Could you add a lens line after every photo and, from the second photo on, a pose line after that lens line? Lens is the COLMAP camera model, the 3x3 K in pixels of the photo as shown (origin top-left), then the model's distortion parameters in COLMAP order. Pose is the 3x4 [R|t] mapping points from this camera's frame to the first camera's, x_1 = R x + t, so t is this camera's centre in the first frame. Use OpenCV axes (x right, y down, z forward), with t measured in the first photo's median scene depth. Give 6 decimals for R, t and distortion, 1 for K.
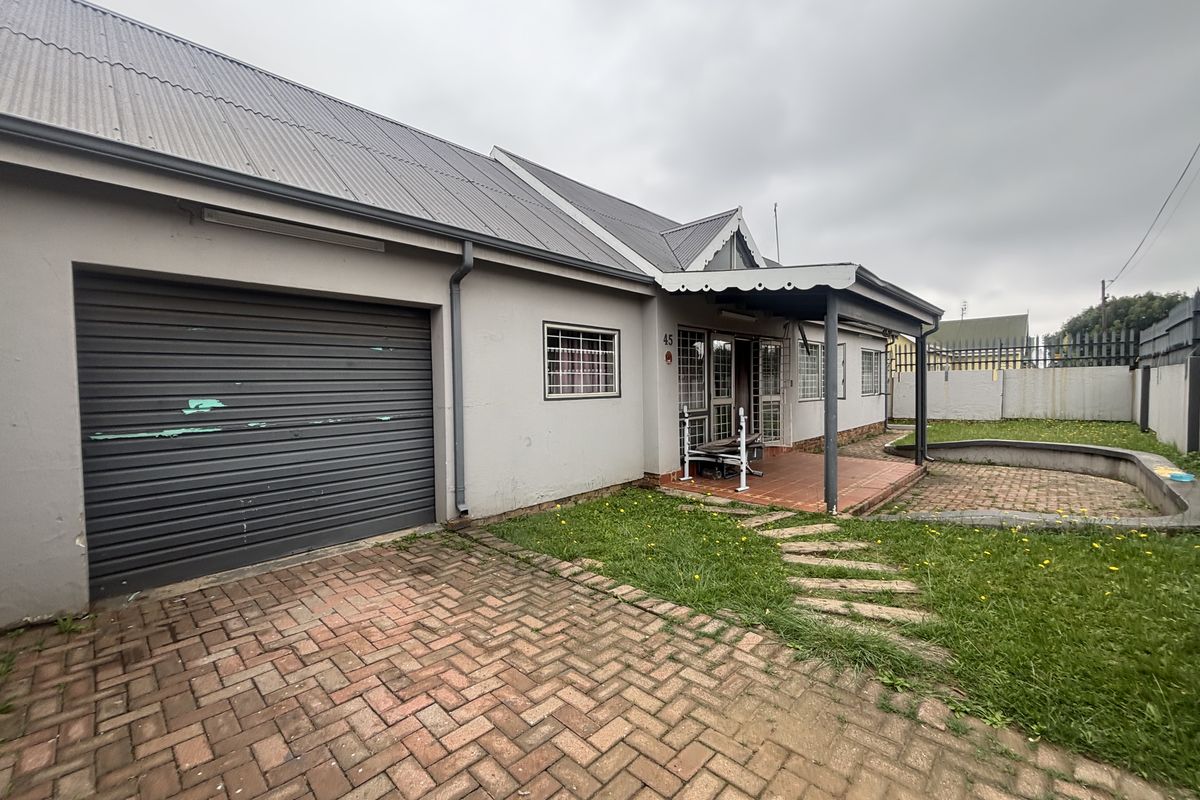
lens RADIAL K [[486.1, 0, 599.8], [0, 486.1, 399.9], [0, 0, 1]] dist [0.002204, 0.001463]
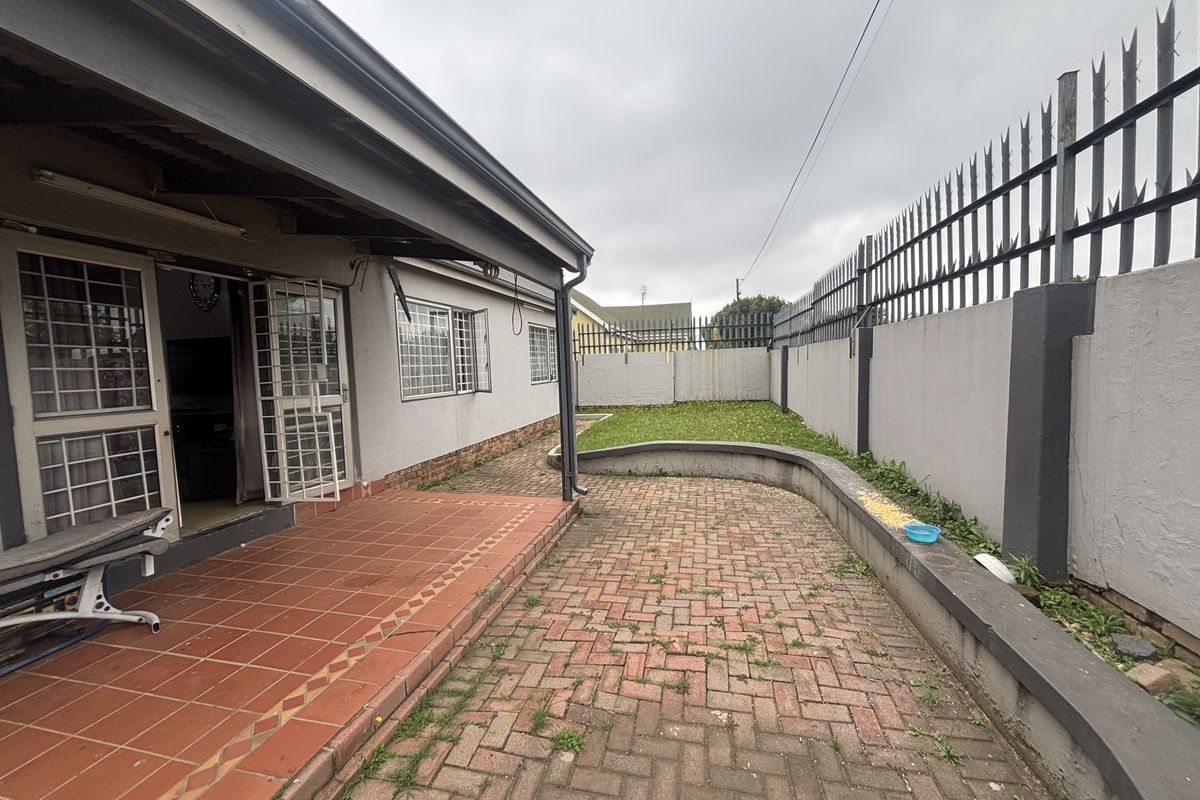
lens RADIAL K [[486.1, 0, 596.2], [0, 486.1, 395.8], [0, 0, 1]] dist [0.002204, 0.001463]
pose [[0.863588, -0.044451, 0.502235, 0.245536], [0.034015, 0.998973, 0.029927, -0.009957], [-0.503050, -0.008761, 0.864213, 0.288832]]
